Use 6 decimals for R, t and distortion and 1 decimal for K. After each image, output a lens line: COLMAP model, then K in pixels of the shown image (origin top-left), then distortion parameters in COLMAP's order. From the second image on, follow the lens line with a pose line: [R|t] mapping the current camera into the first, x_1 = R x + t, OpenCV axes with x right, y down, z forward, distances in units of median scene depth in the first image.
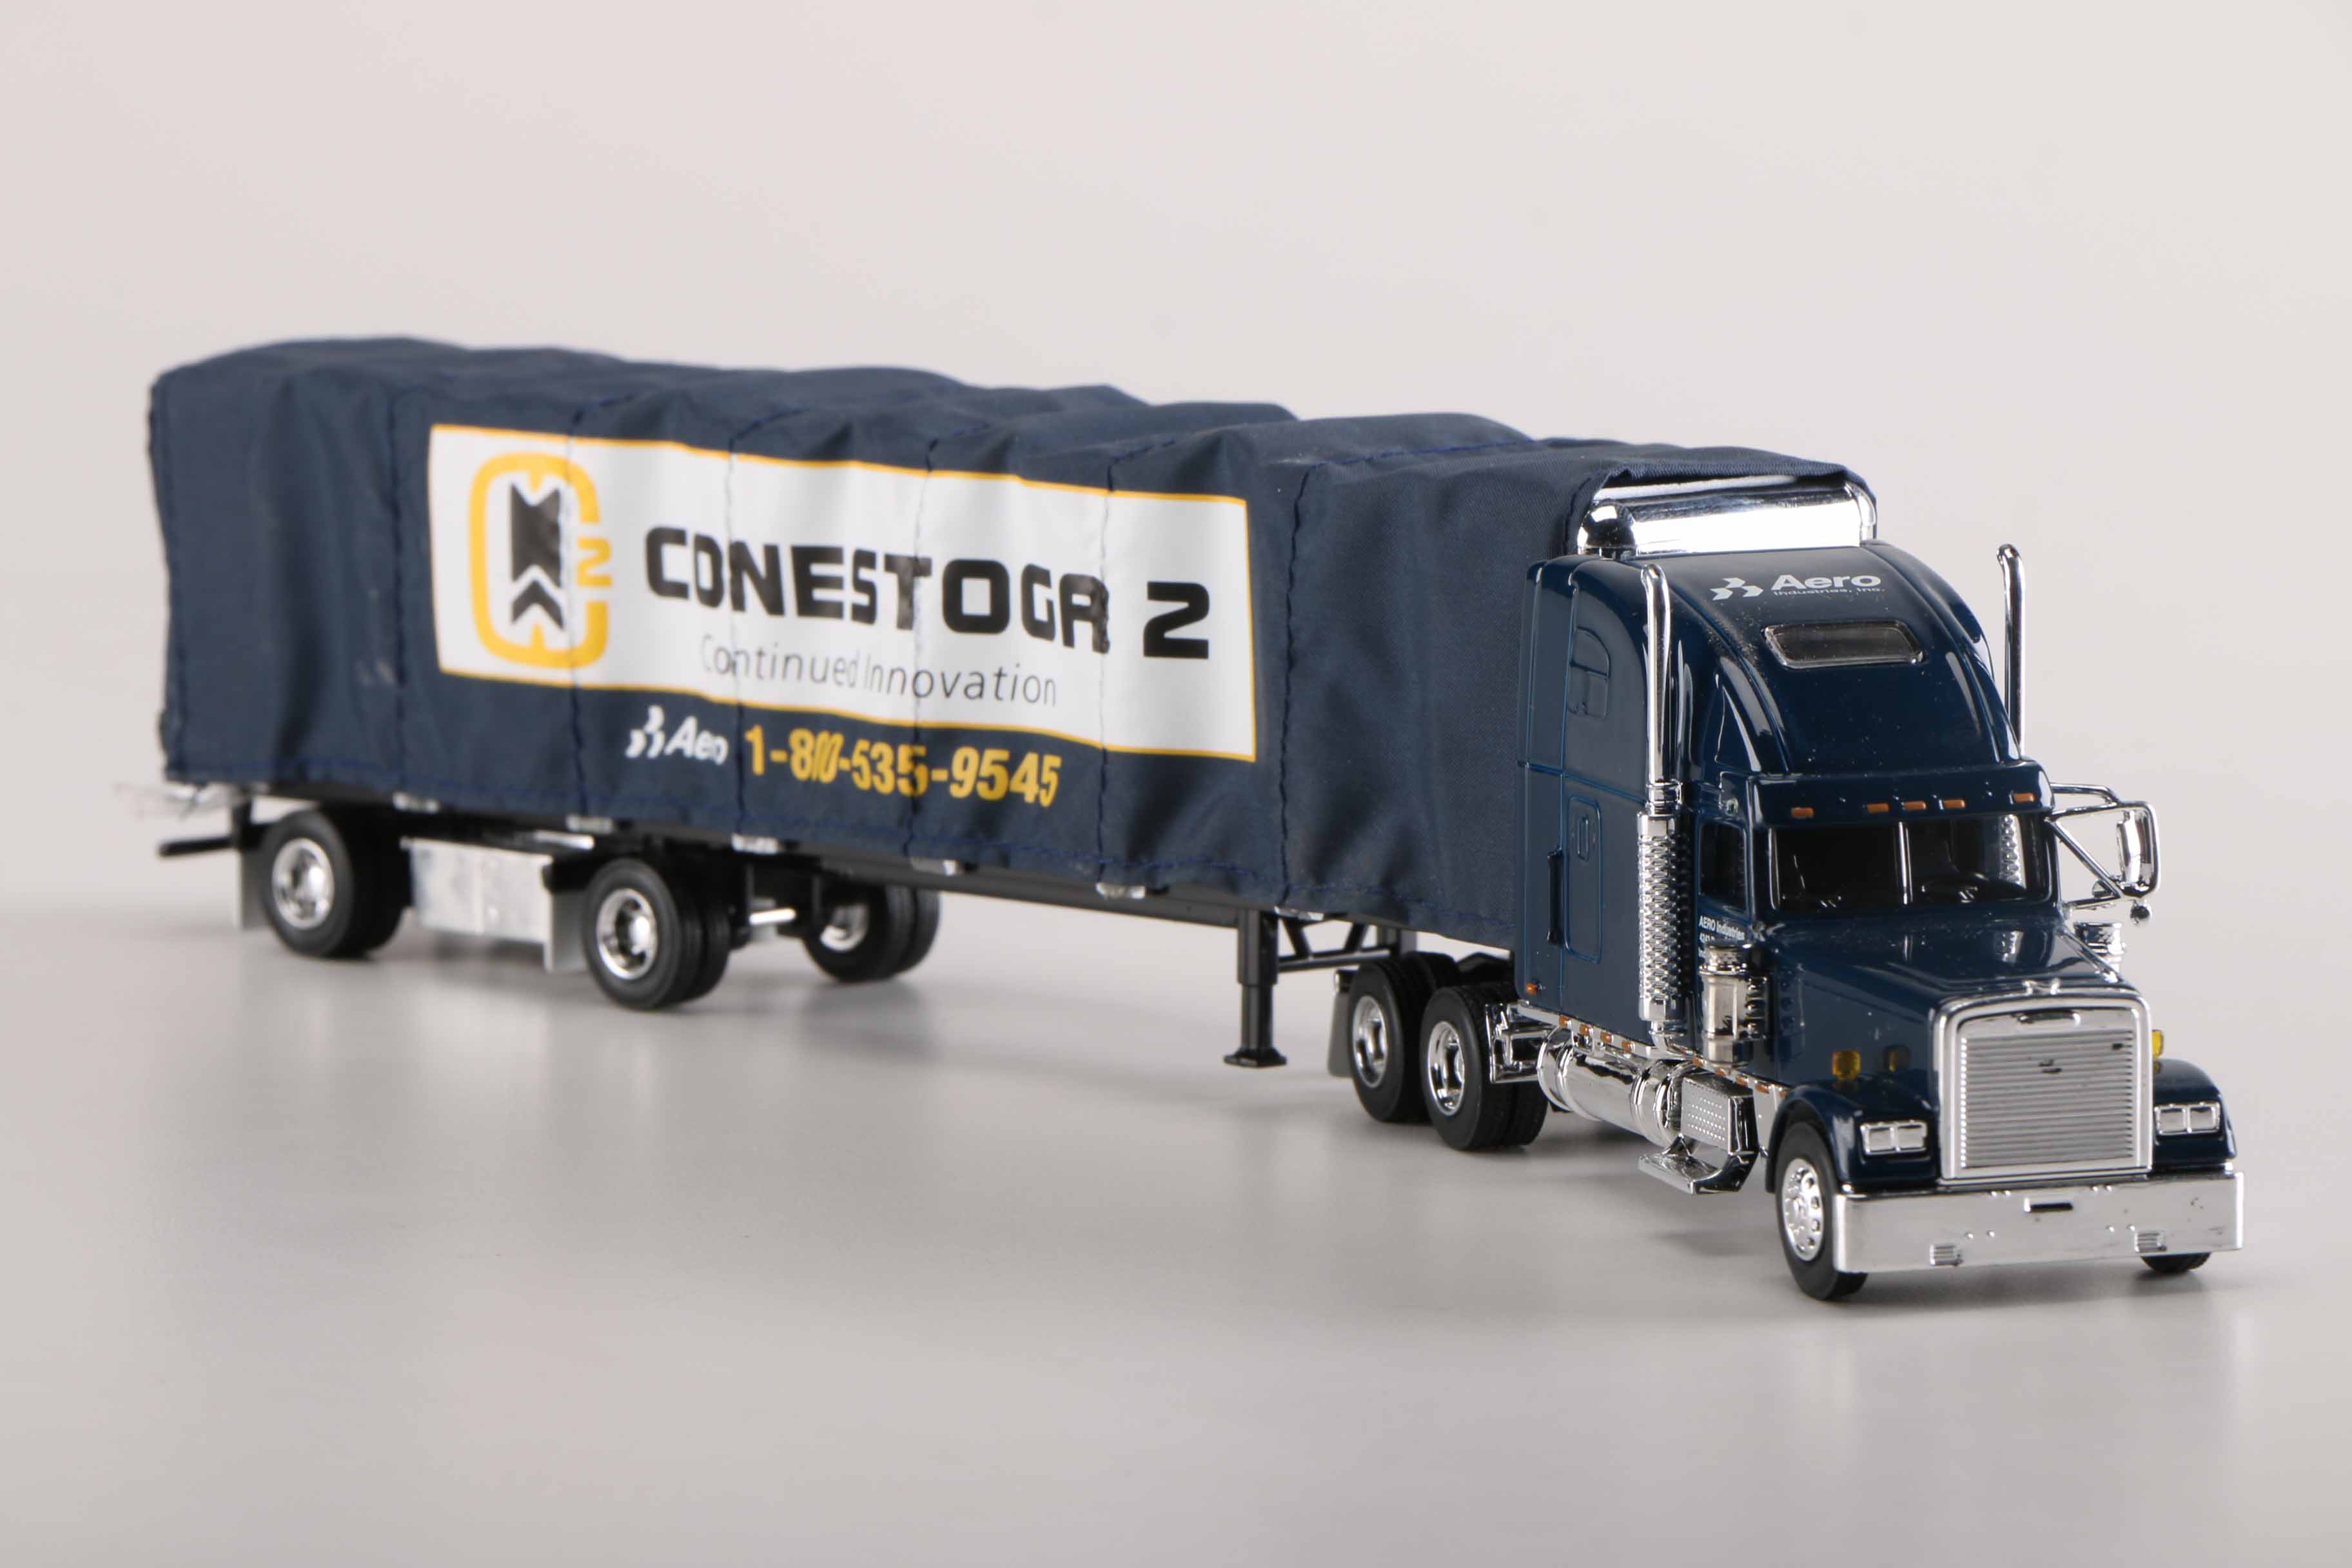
lens RADIAL K [[11878.8, 0, 1176.0], [0, 11878.8, 784.0], [0, 0, 1]] dist [0.984324, -0.271070]
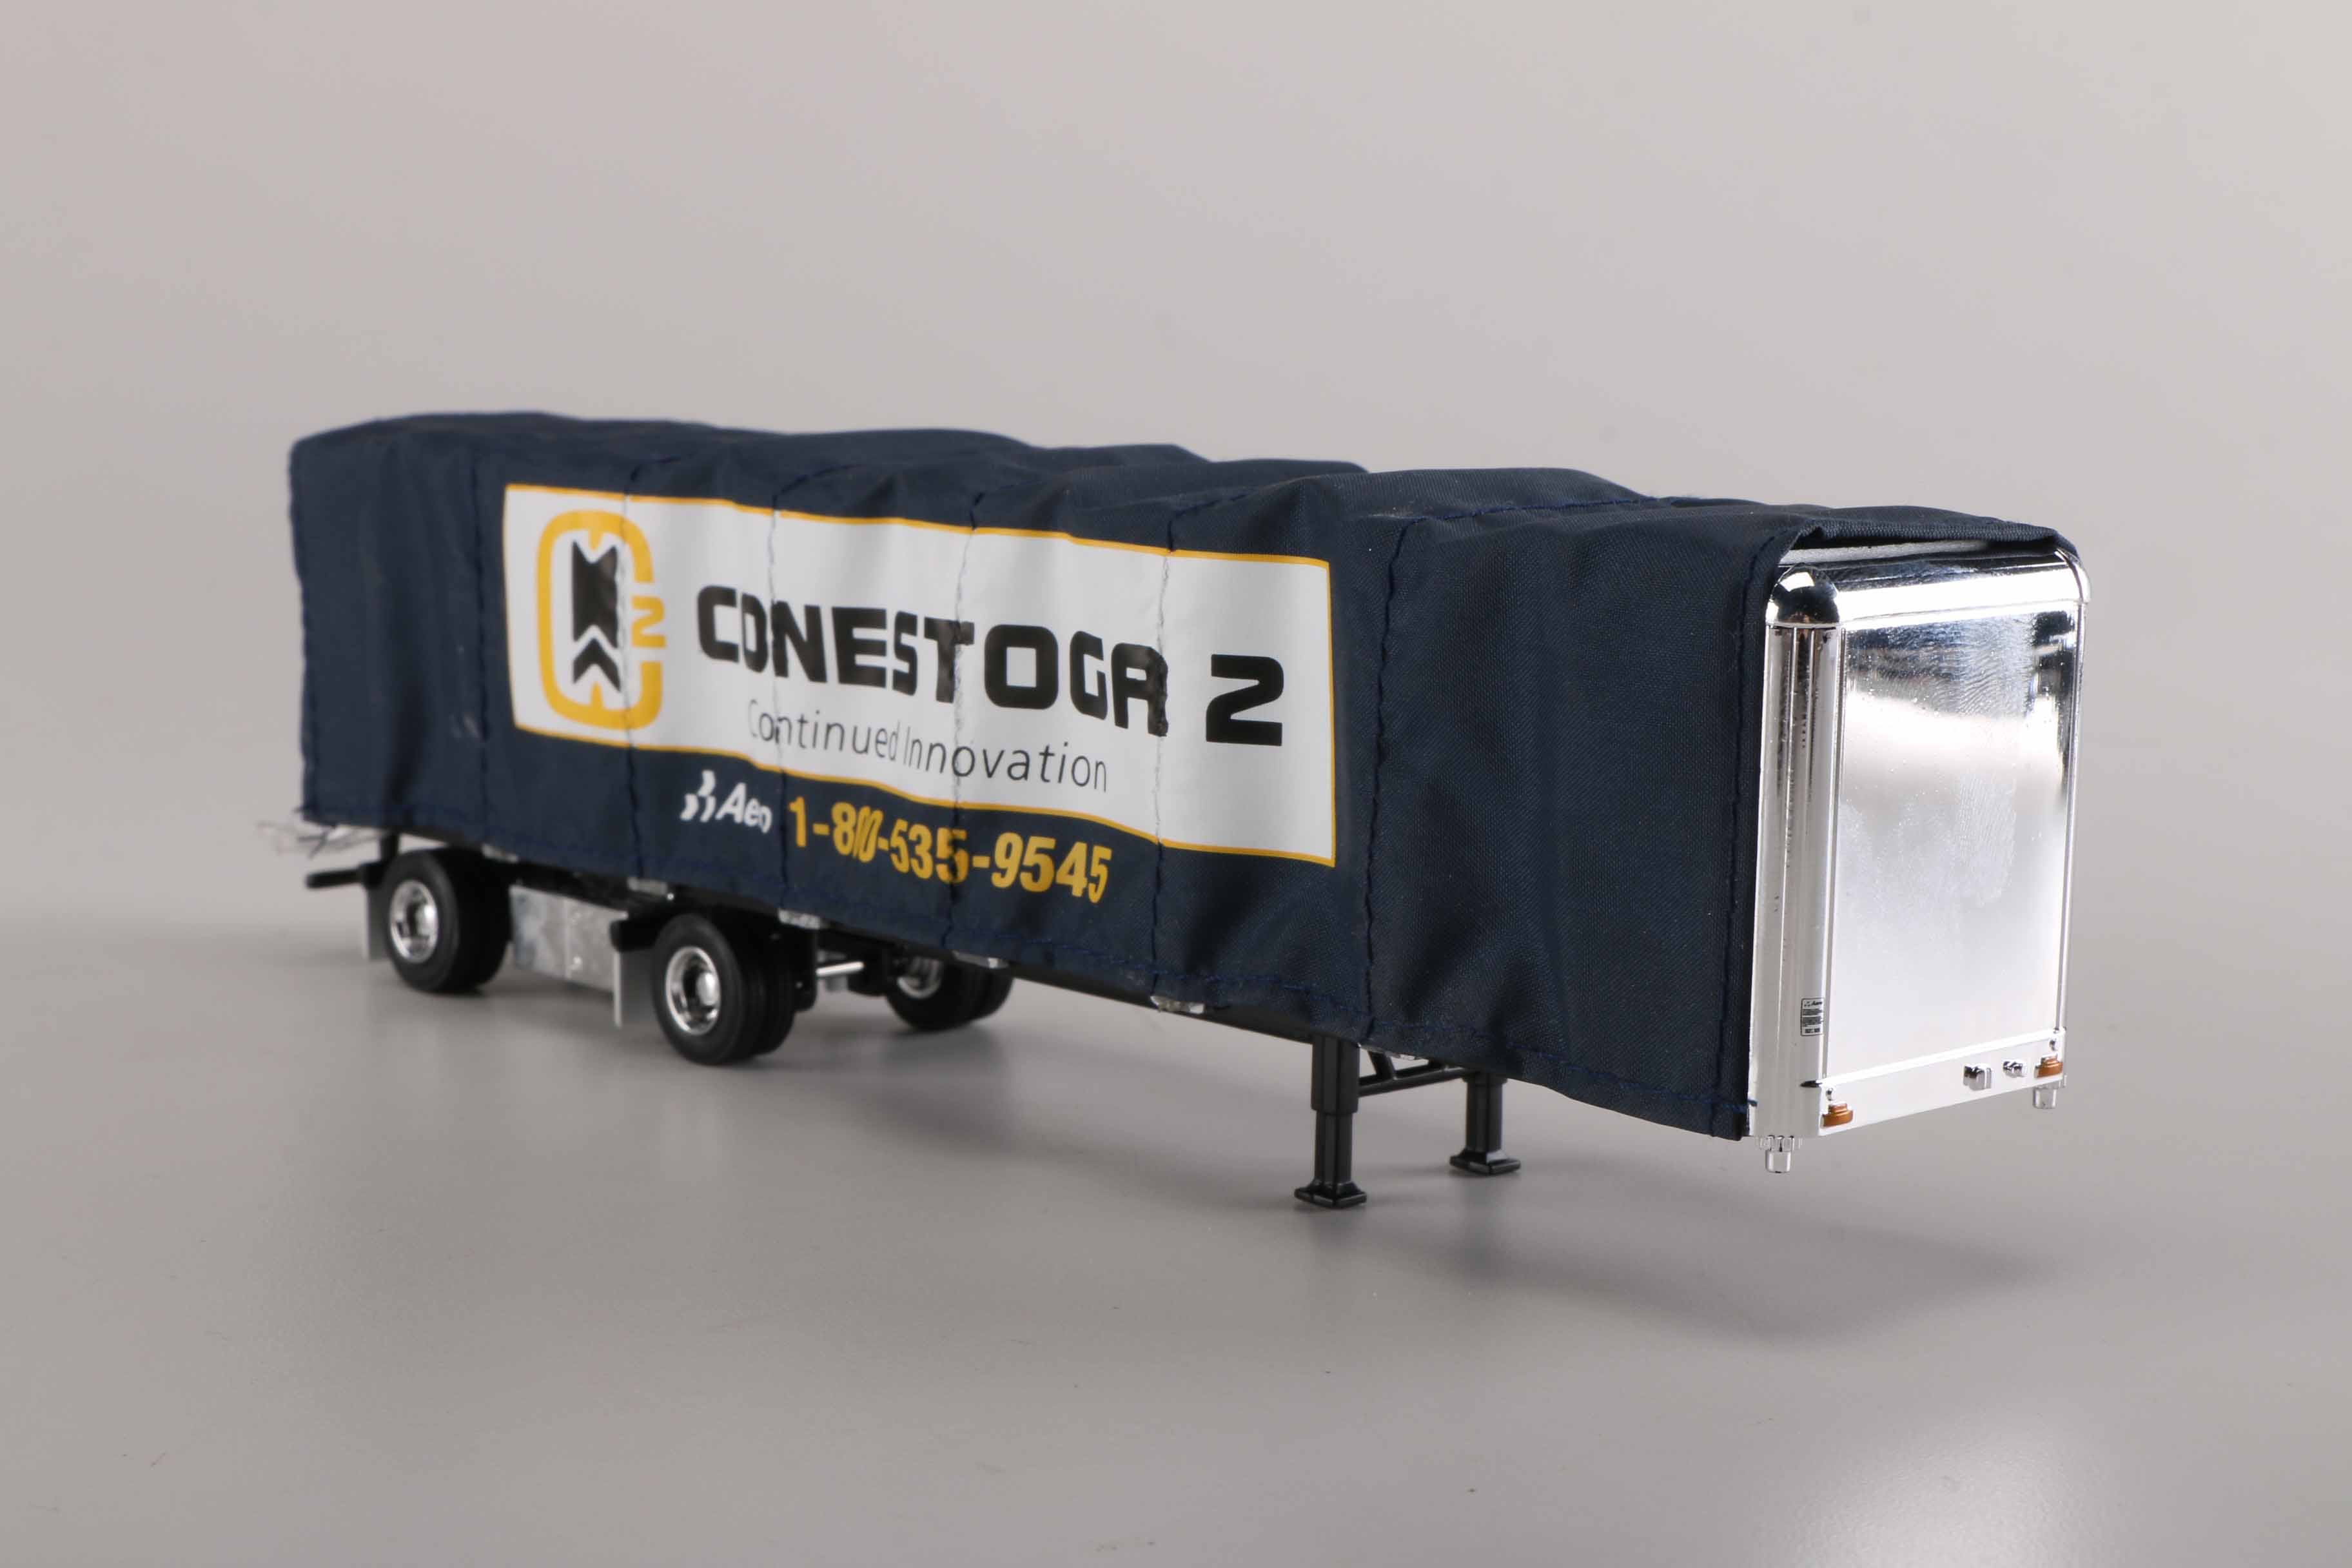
lens RADIAL K [[3796.7, 0, 1176.0], [0, 3796.7, 784.0], [0, 0, 1]] dist [-0.020785, -0.007403]
pose [[0.999829, 0.013512, -0.012617, -0.001363], [-0.013165, 0.999545, 0.027134, -0.015016], [0.012978, -0.026964, 0.999552, 0.719801]]
